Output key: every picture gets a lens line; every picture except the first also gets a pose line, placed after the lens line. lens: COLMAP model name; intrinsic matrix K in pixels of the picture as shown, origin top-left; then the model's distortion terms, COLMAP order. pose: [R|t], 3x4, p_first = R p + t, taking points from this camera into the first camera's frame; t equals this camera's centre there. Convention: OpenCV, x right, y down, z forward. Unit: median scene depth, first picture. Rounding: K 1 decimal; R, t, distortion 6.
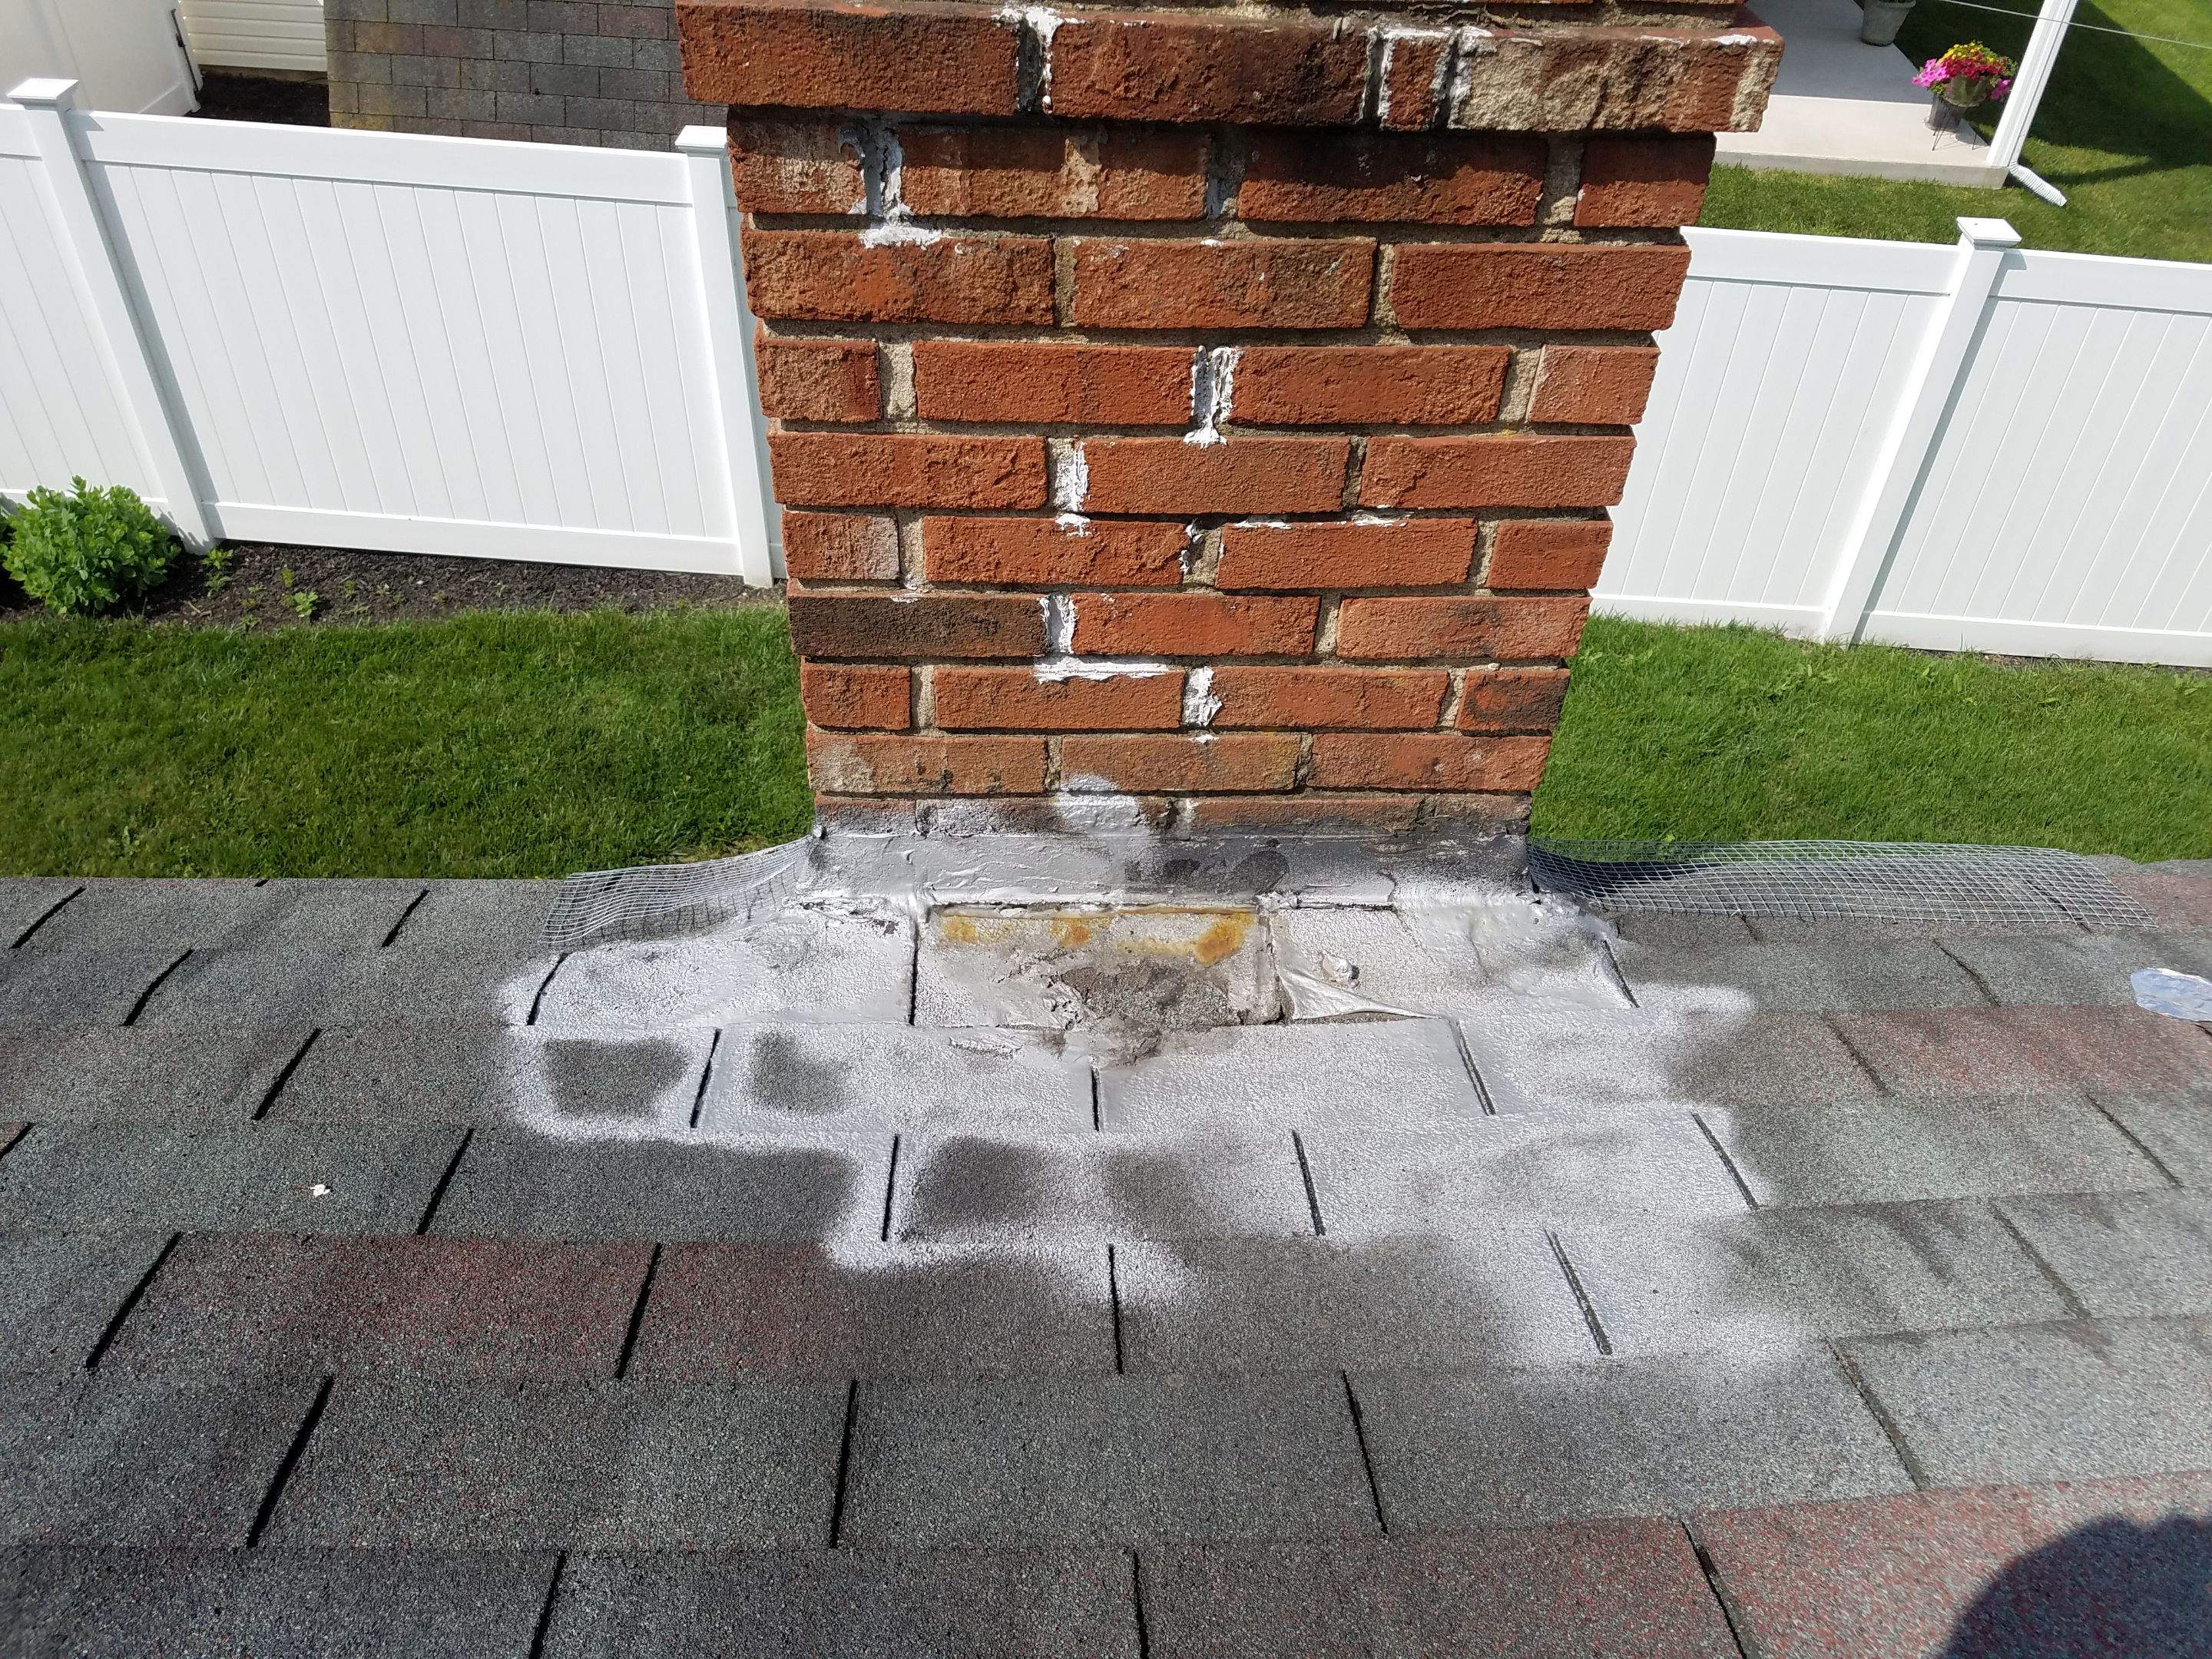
lens RADIAL K [[1703.4, 0, 1106.0], [0, 1703.4, 829.5], [0, 0, 1]] dist [0.068530, -0.107799]
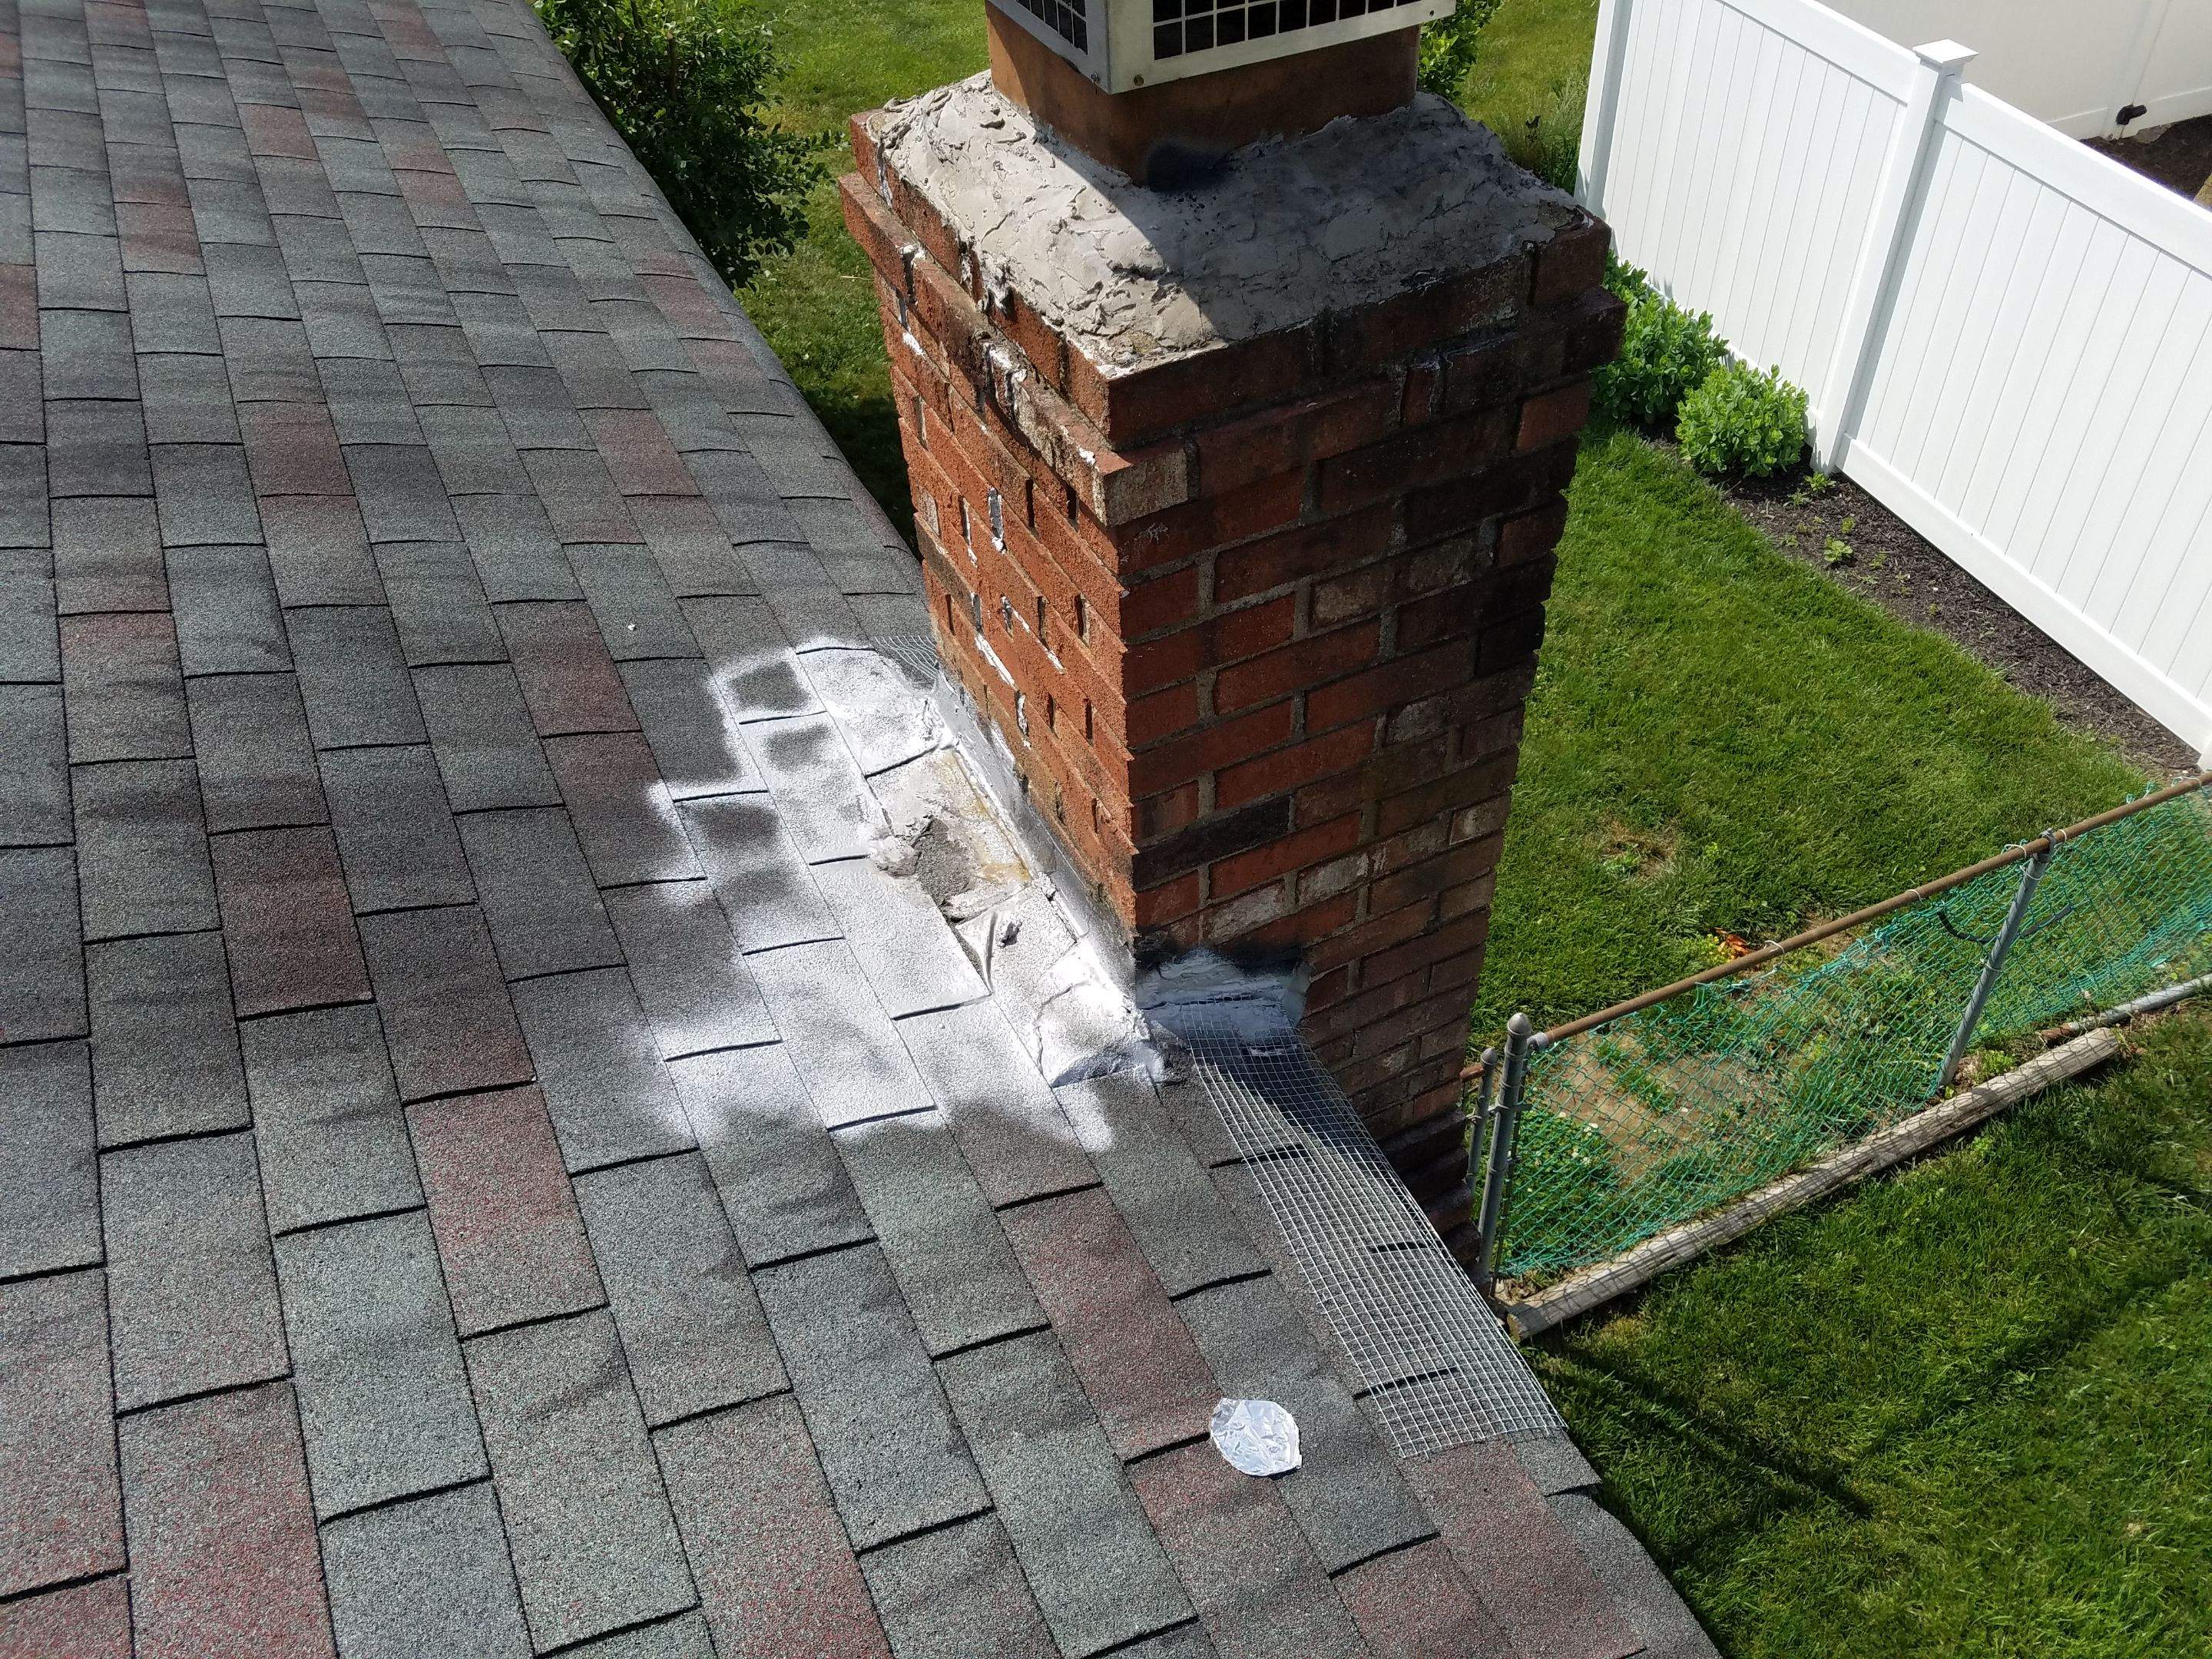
lens RADIAL K [[1742.3, 0, 1106.0], [0, 1742.3, 829.5], [0, 0, 1]] dist [0.009849, 0.003182]
pose [[0.377128, 0.592382, -0.711939, 0.280498], [-0.557049, 0.759197, 0.336625, -0.126722], [0.739913, 0.269634, 0.616300, 0.031897]]
